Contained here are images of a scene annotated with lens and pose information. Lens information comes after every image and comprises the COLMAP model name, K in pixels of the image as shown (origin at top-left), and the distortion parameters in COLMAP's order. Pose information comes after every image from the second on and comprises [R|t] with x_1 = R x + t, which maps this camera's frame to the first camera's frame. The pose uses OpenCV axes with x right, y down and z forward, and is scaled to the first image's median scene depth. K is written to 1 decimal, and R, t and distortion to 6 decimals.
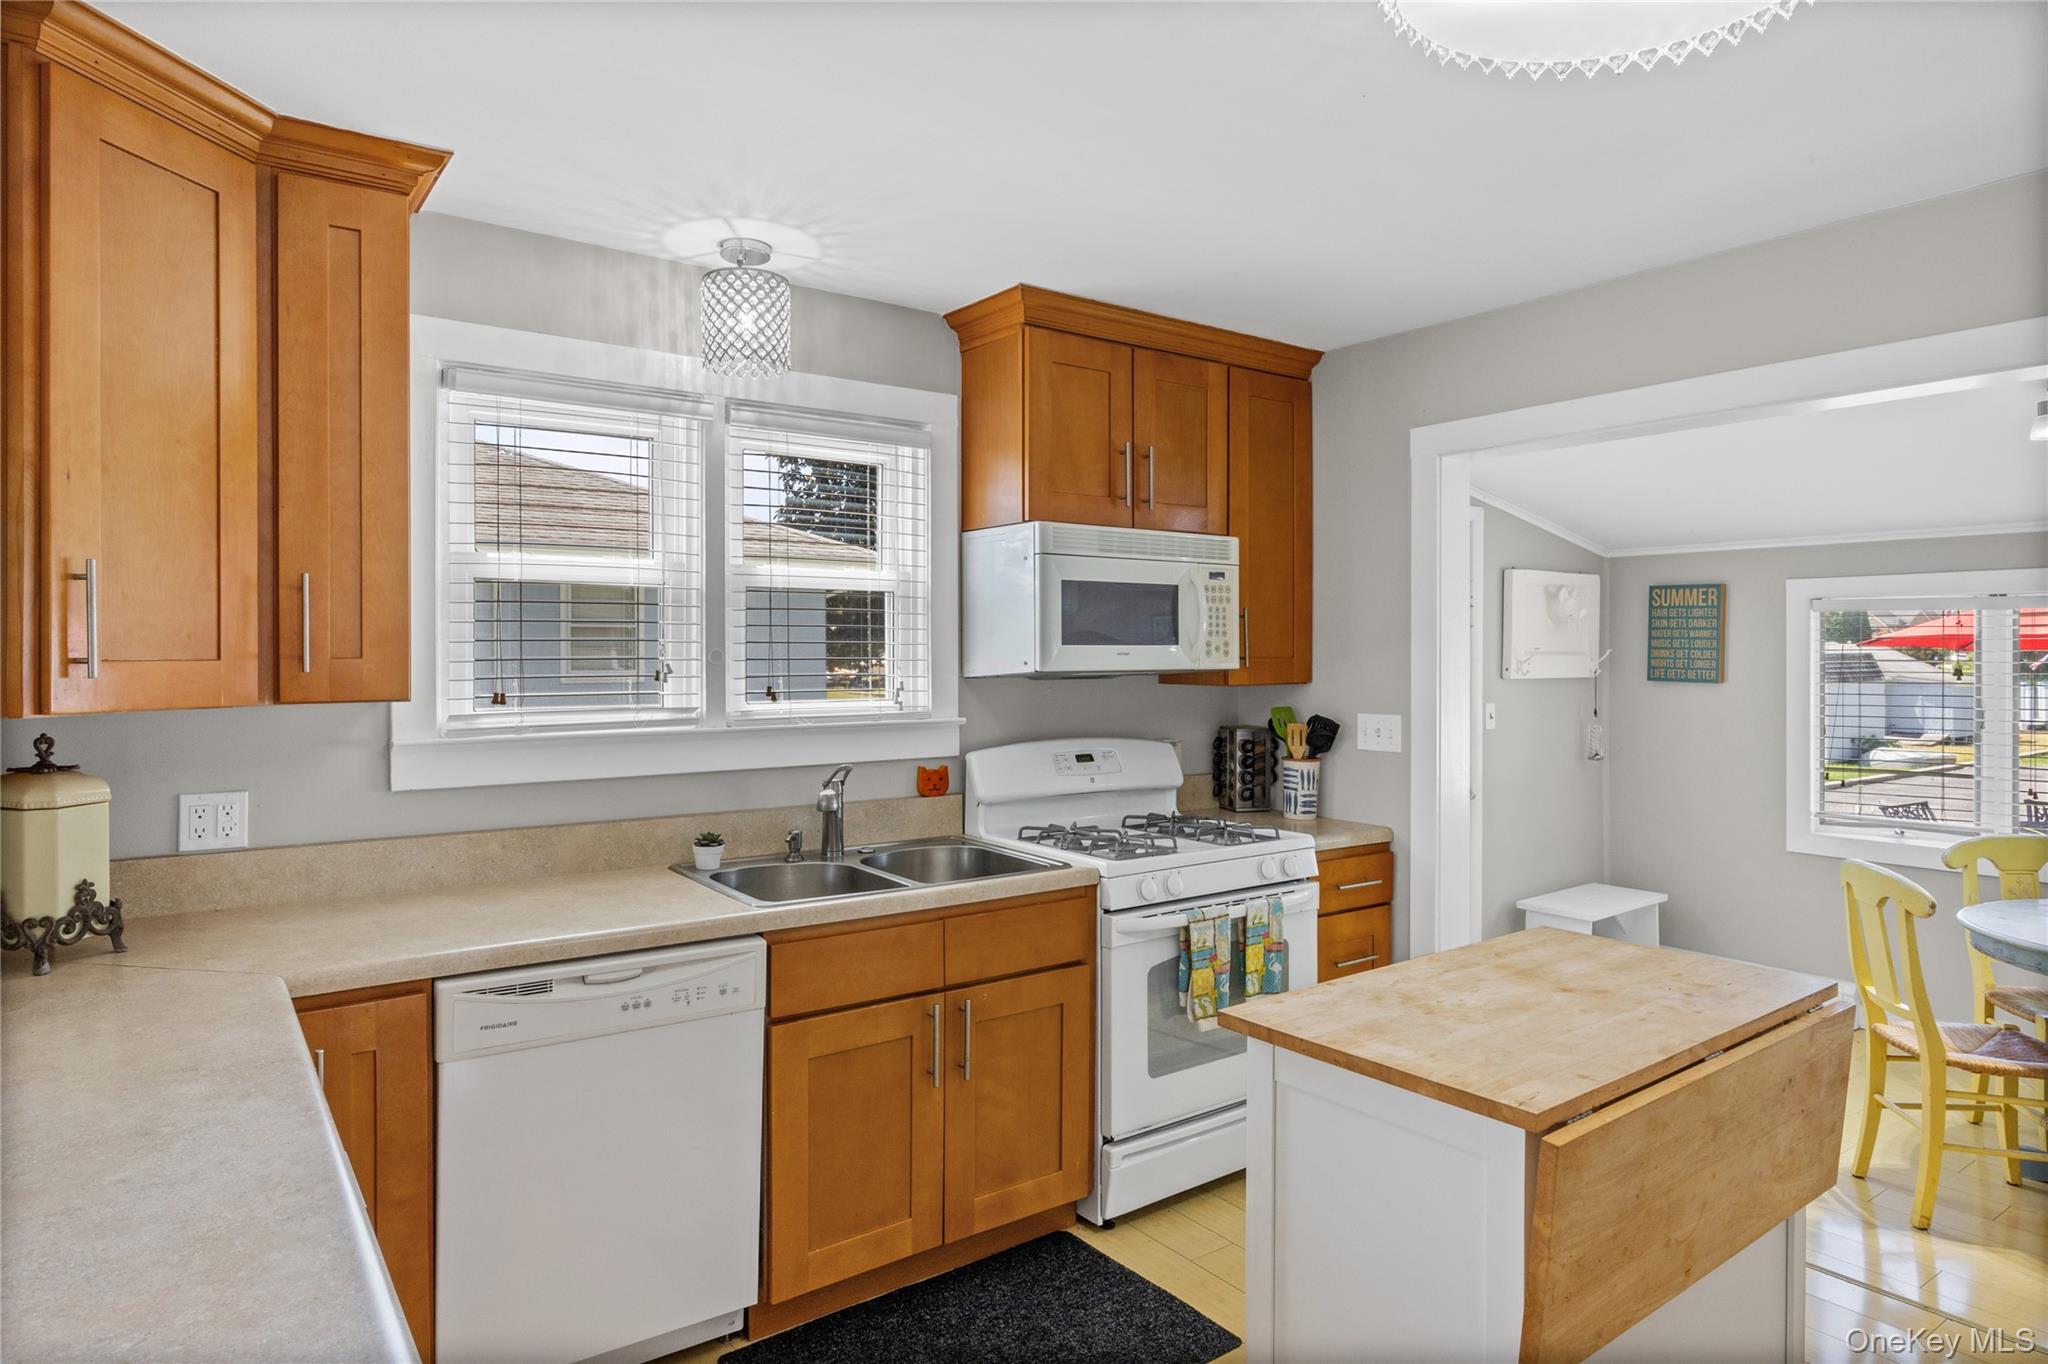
lens RADIAL K [[1195.6, 0, 1025.0], [0, 1195.6, 647.7], [0, 0, 1]] dist [-0.005946, 0.000972]
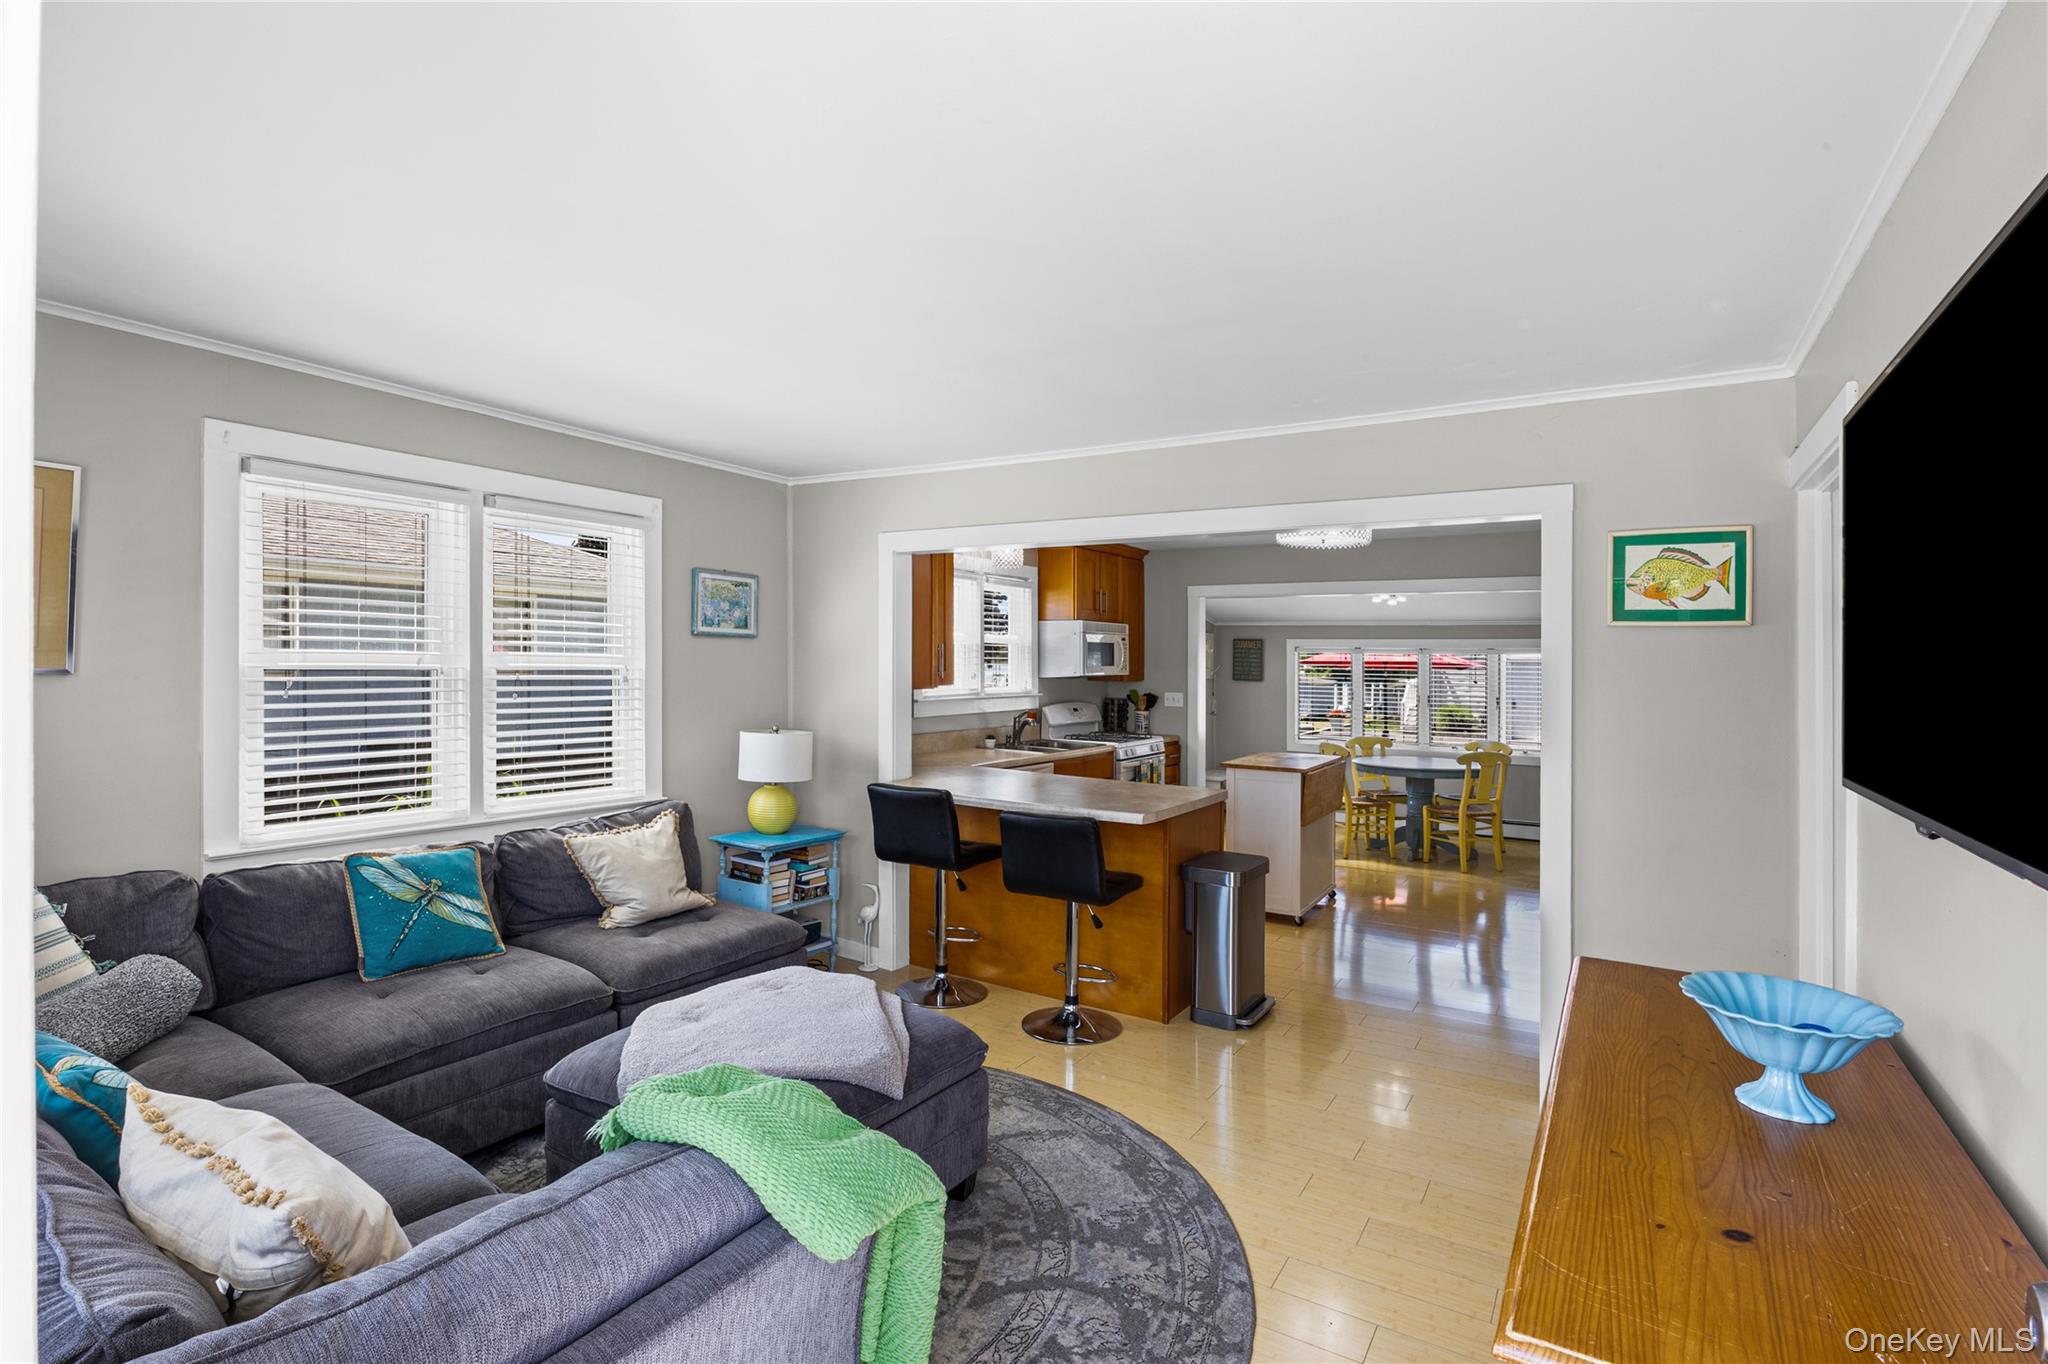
lens RADIAL K [[976.2, 0, 1021.5], [0, 976.2, 631.0], [0, 0, 1]] dist [-0.023051, -0.003347]
pose [[0.928493, 0.021942, 0.370701, -0.875832], [-0.014092, 0.999616, -0.023872, -0.025099], [-0.371082, 0.016941, 0.928445, -0.933910]]
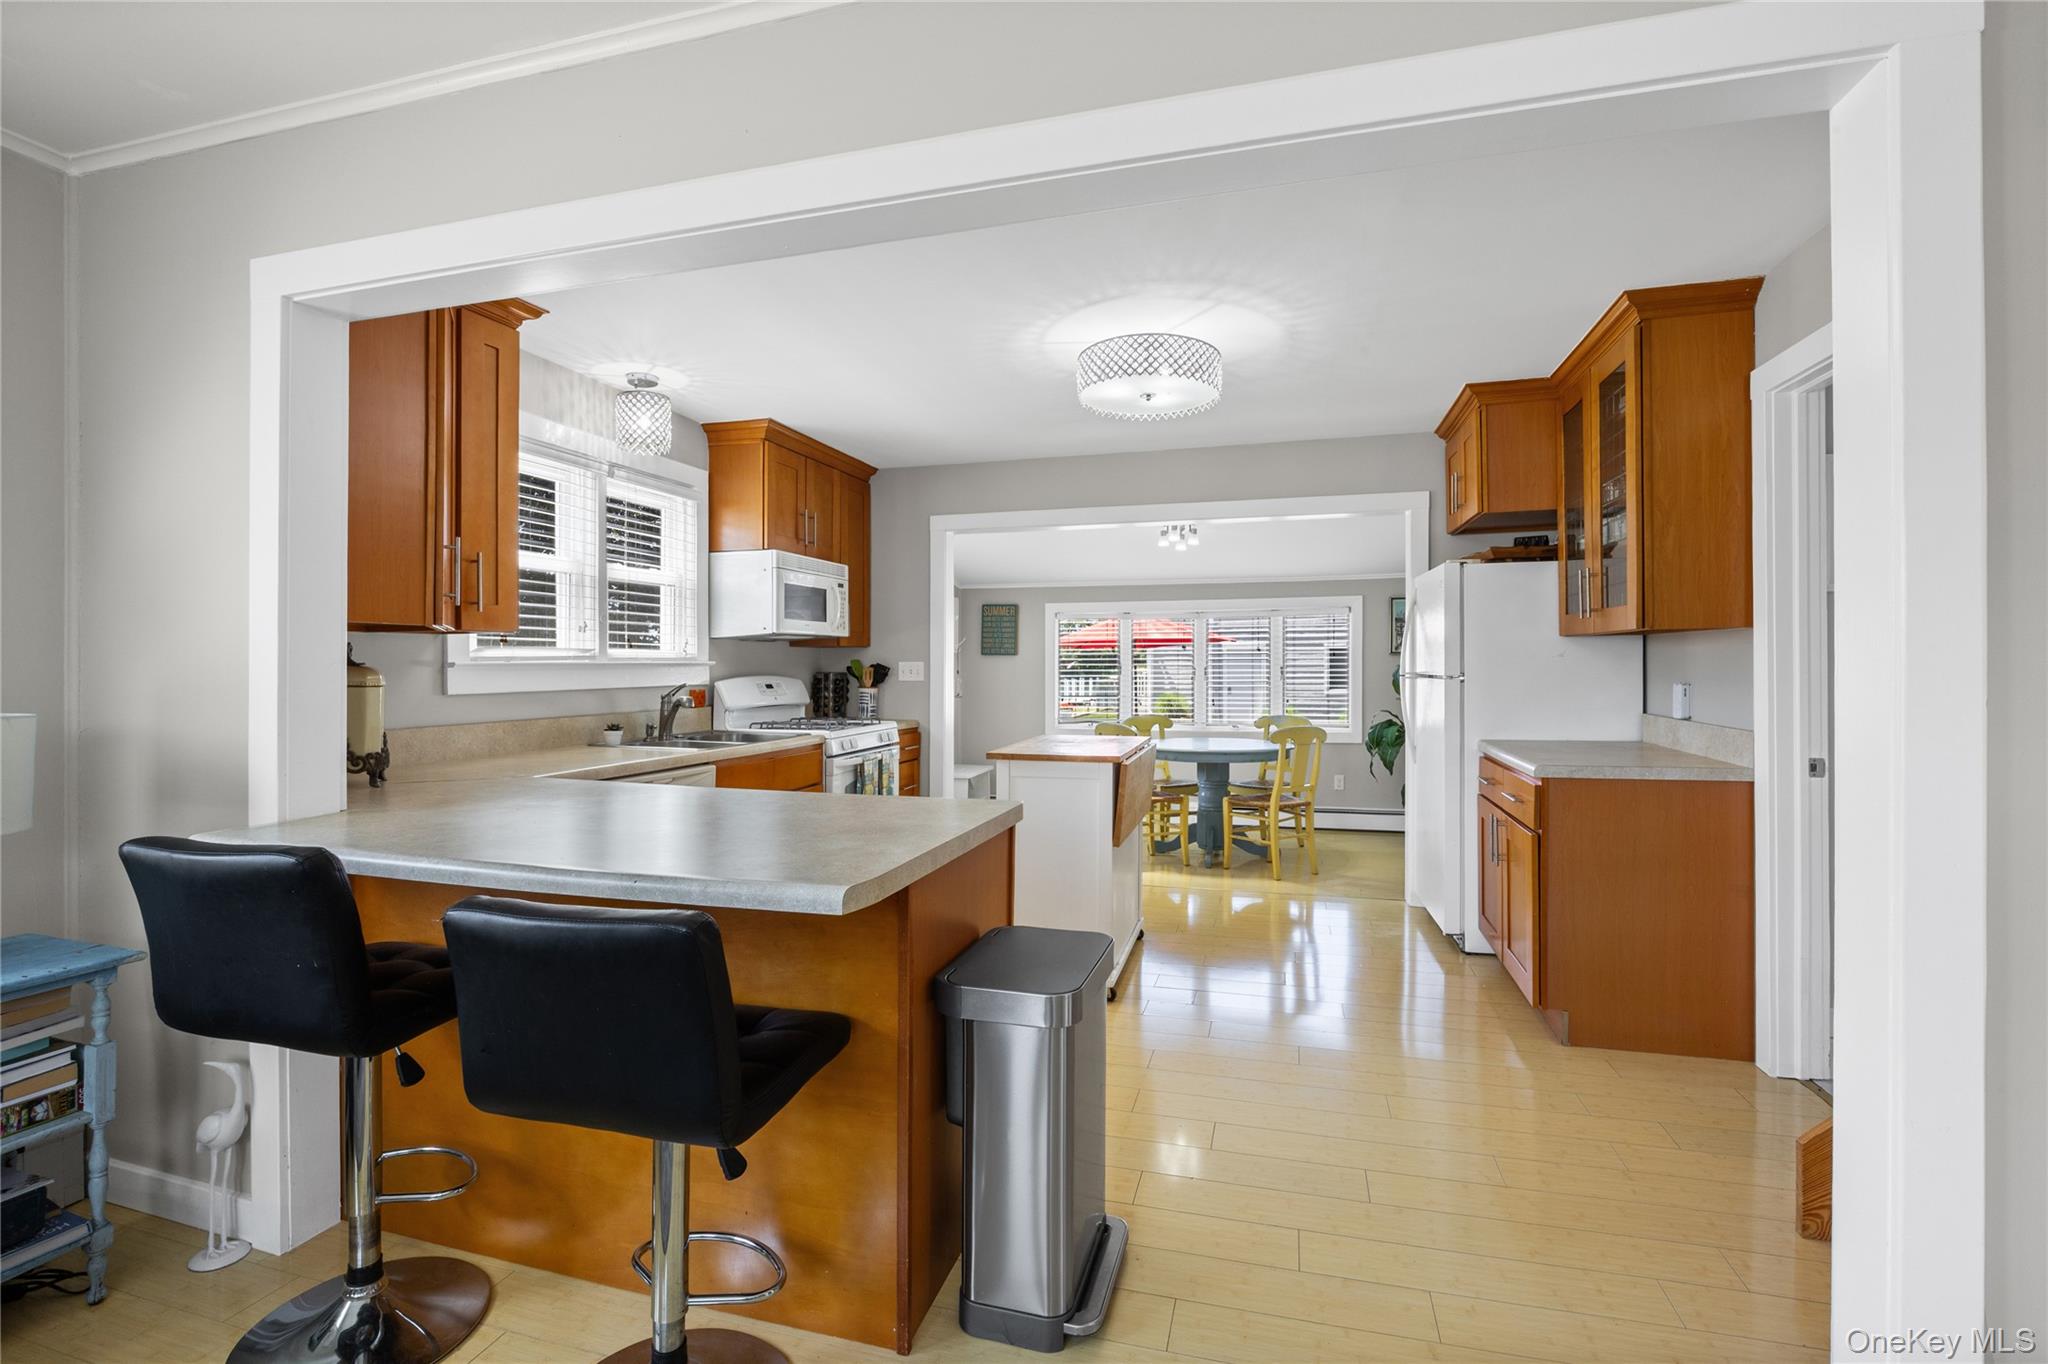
lens RADIAL K [[917.4, 0, 1020.7], [0, 917.4, 645.6], [0, 0, 1]] dist [-0.015226, -0.000327]
pose [[0.791818, 0.009210, 0.610688, -0.506069], [0.000170, 0.999883, -0.015300, 0.056964], [-0.610758, 0.012219, 0.791723, -0.302123]]
